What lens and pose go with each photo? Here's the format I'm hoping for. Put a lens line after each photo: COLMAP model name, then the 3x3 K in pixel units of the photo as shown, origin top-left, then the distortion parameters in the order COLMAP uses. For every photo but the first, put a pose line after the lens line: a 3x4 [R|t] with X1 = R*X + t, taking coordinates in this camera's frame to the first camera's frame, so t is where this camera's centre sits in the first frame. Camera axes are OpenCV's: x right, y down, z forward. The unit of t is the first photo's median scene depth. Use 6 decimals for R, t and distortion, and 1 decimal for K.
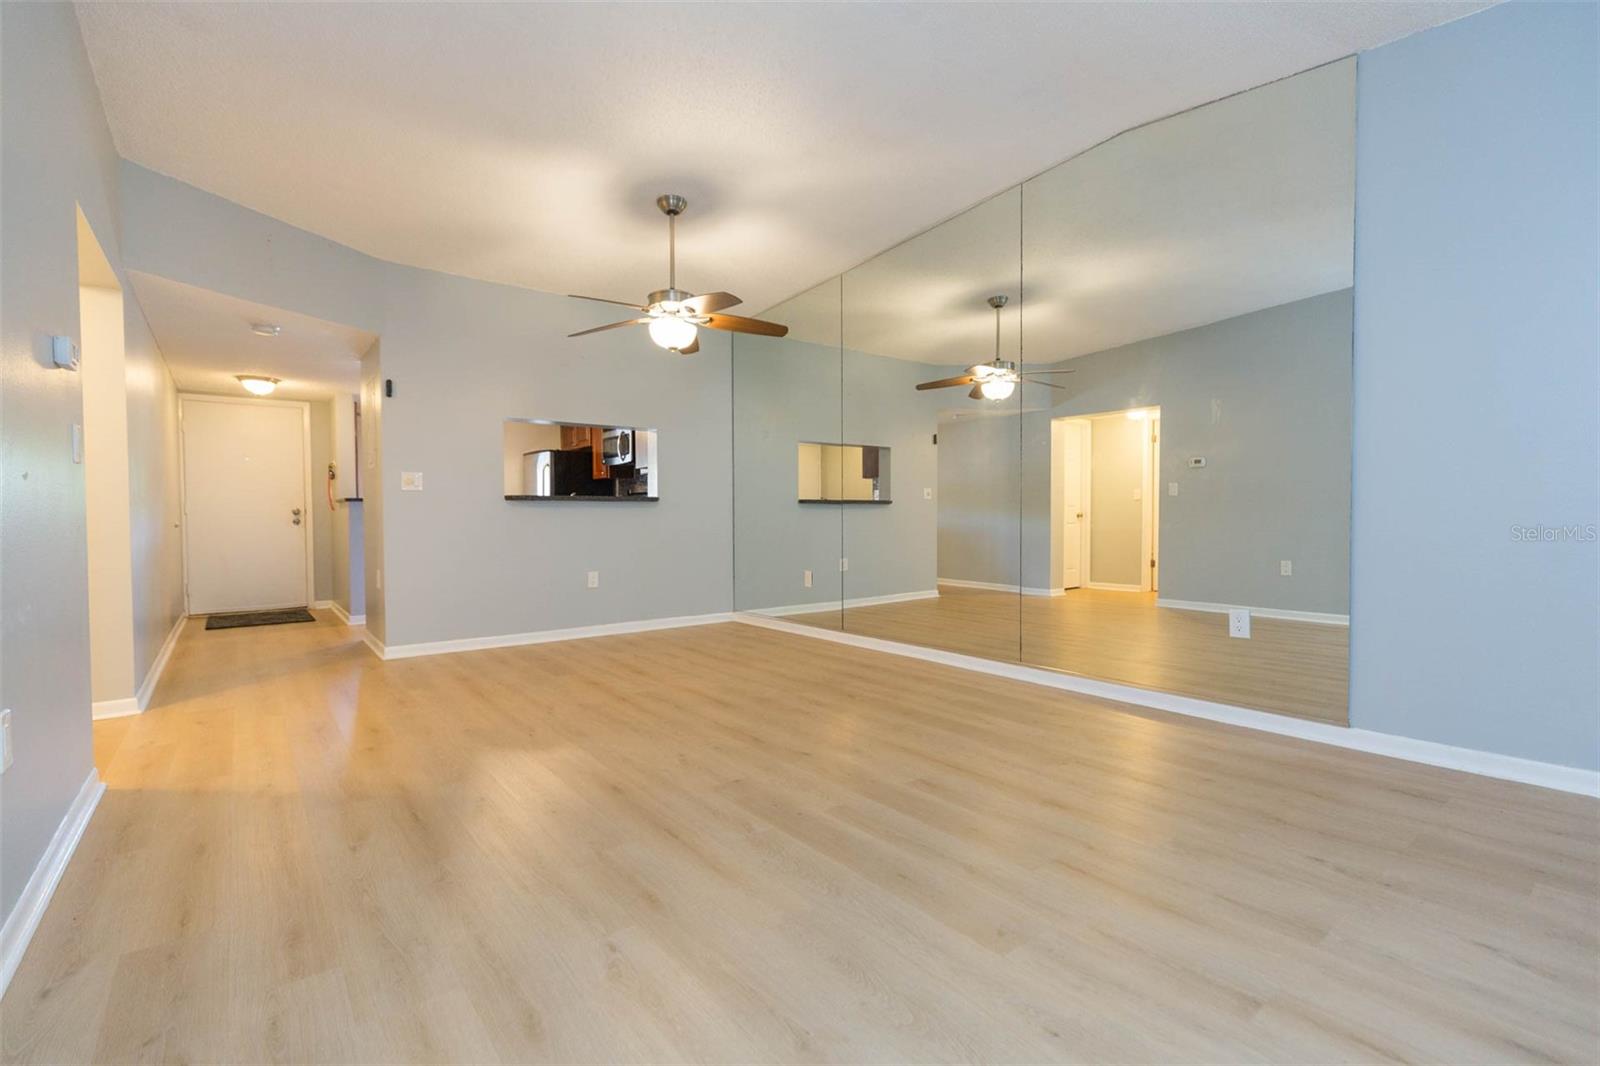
lens RADIAL K [[716.0, 0, 800.0], [0, 716.0, 533.0], [0, 0, 1]] dist [0.005876, 0.000158]
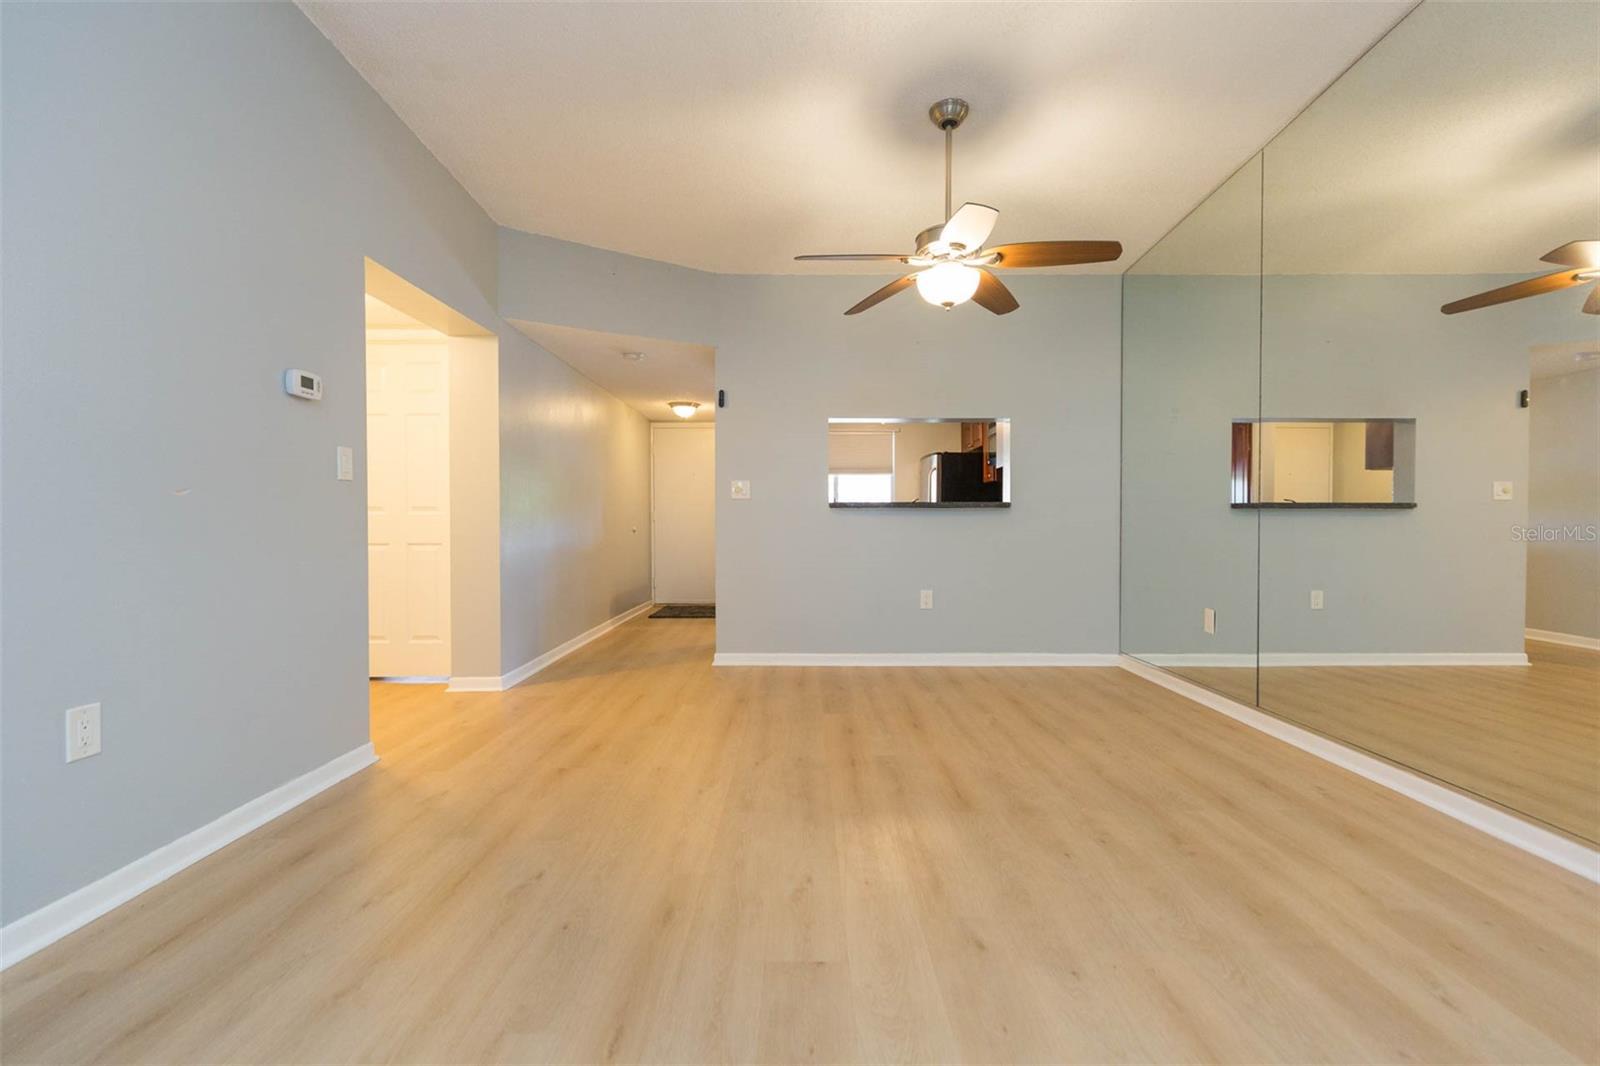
lens RADIAL K [[720.3, 0, 808.0], [0, 720.3, 531.5], [0, 0, 1]] dist [0.003909, 0.000274]
pose [[0.788456, 0.012052, -0.614974, 0.121274], [-0.018986, 0.999808, -0.004748, -0.008911], [0.614799, 0.015419, 0.788533, 0.218739]]
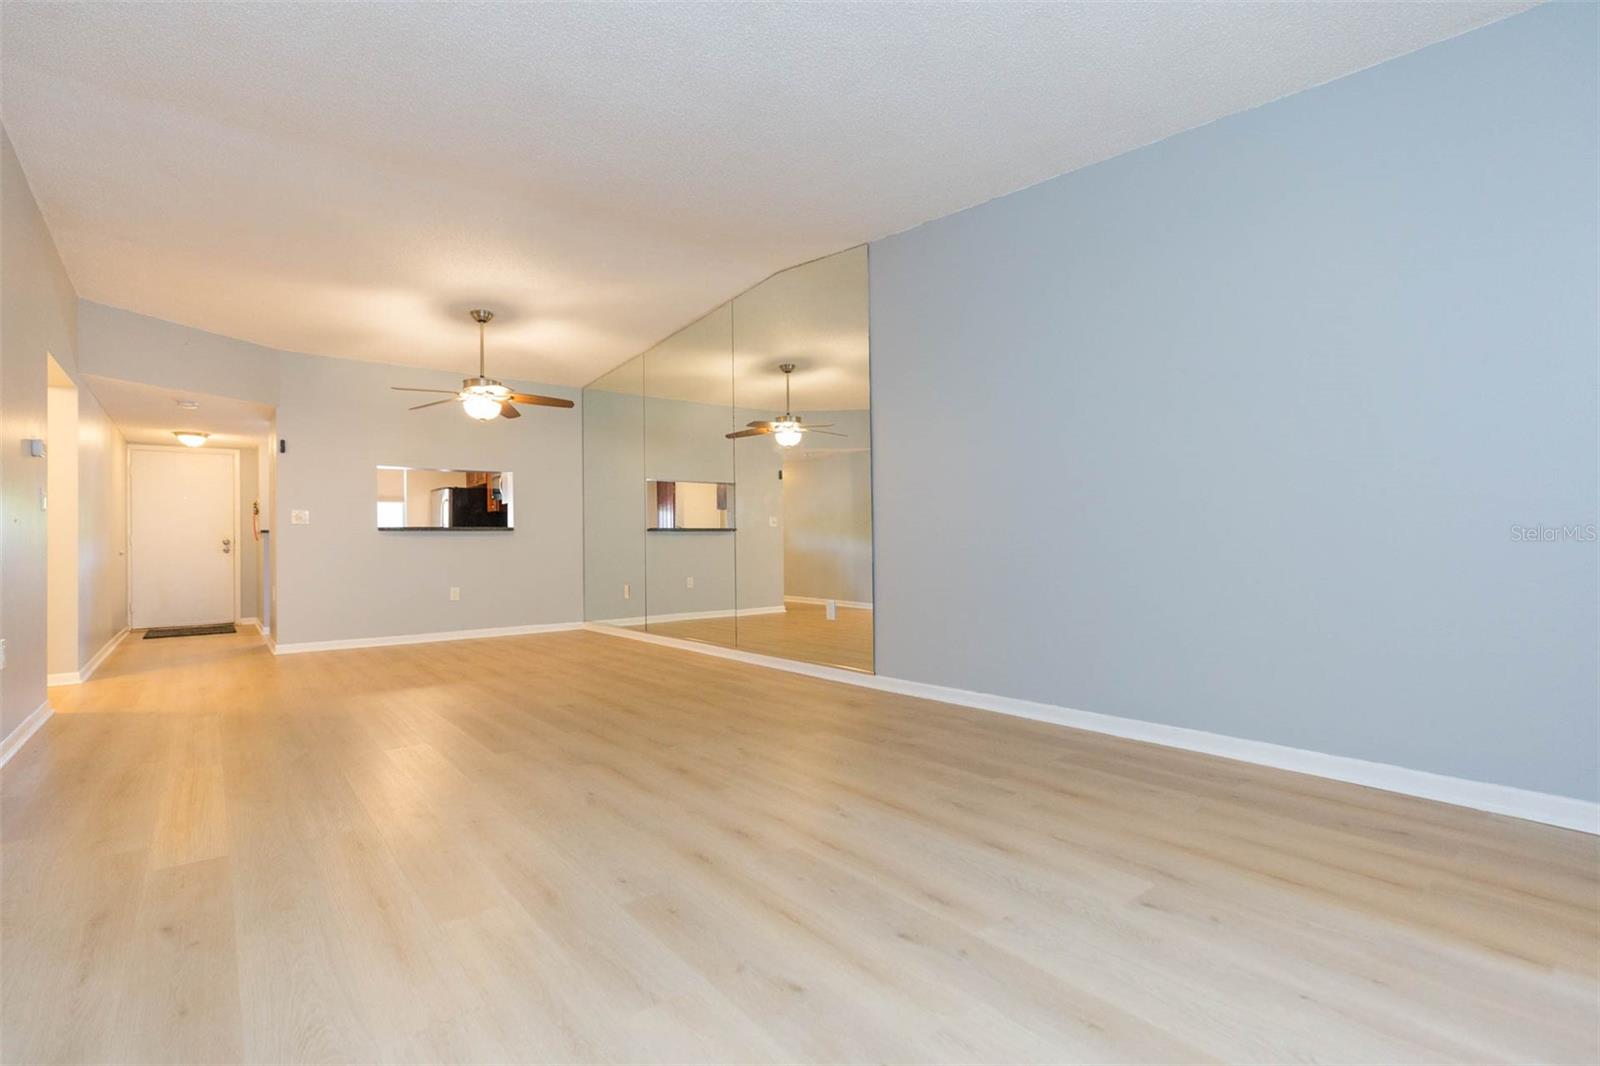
lens RADIAL K [[760.1, 0, 800.0], [0, 760.1, 533.0], [0, 0, 1]] dist [0.013345, 0.000667]
pose [[0.999945, -0.008352, -0.006396, 0.302179], [0.008095, 0.999201, -0.039132, 0.014990], [0.006718, 0.039078, 0.999214, -0.305325]]
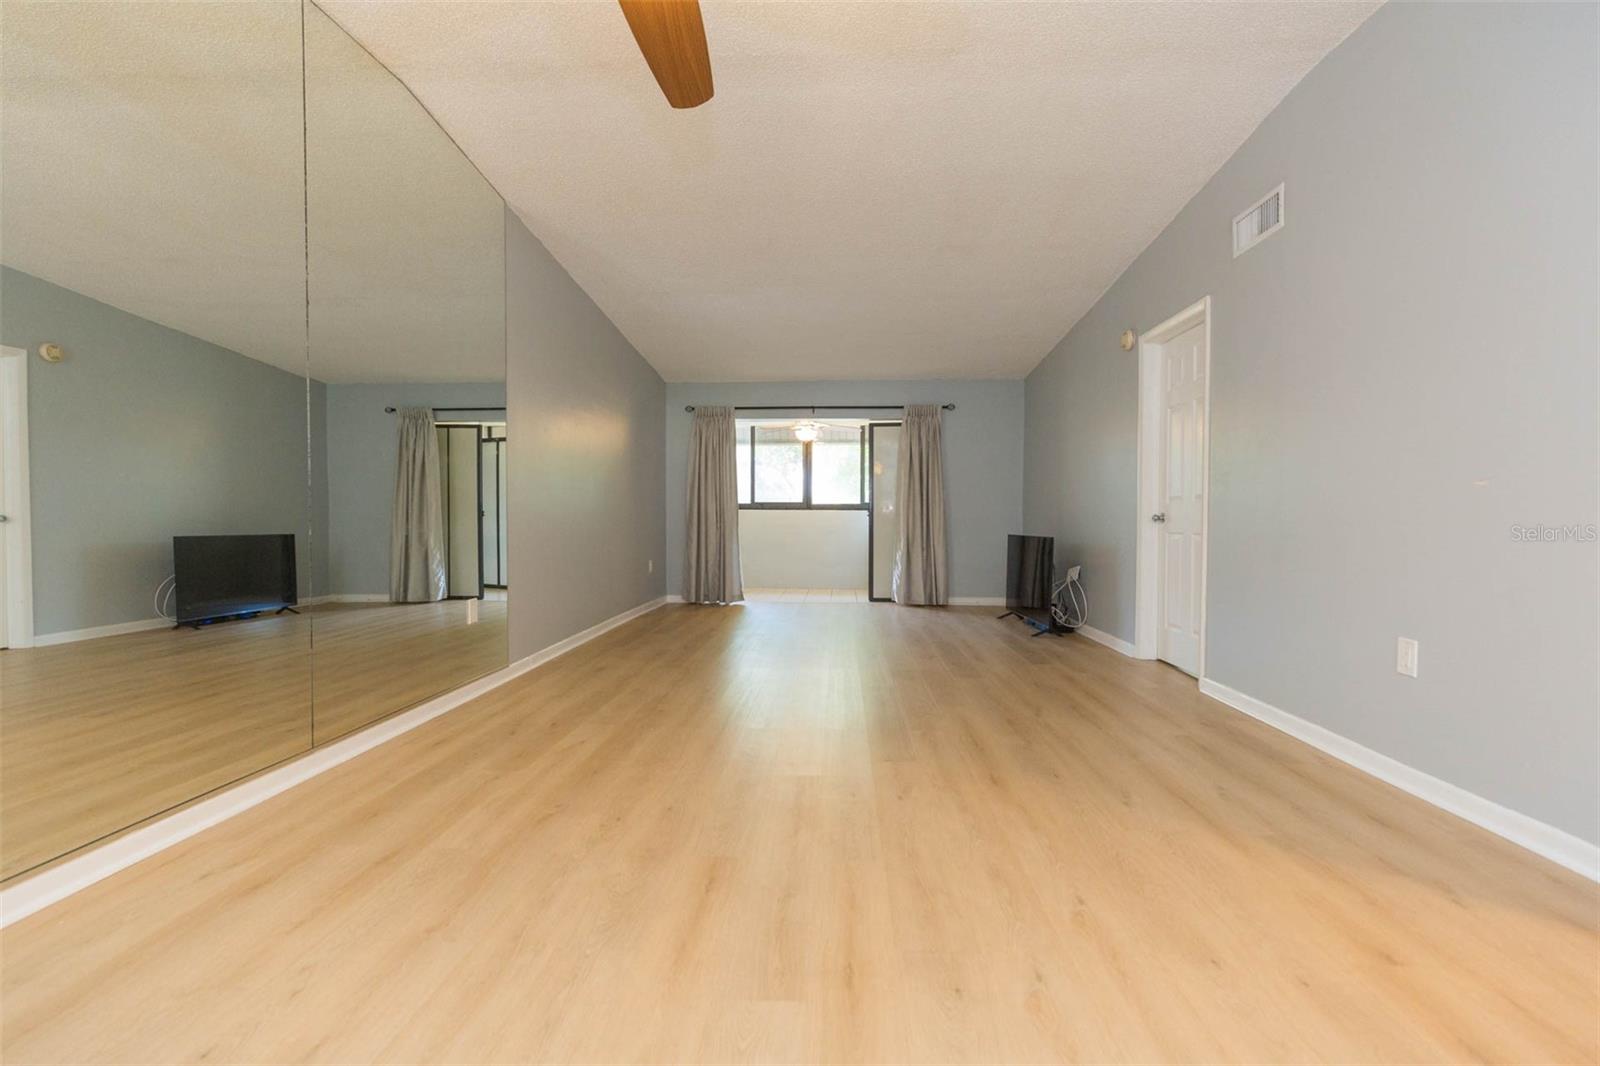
lens RADIAL K [[720.3, 0, 808.0], [0, 720.3, 531.5], [0, 0, 1]] dist [0.003909, 0.000274]
pose [[-0.757591, -0.005564, 0.652706, -0.308160], [0.018886, 0.999358, 0.030440, -0.015882], [-0.652456, 0.035388, -0.757000, 0.823533]]
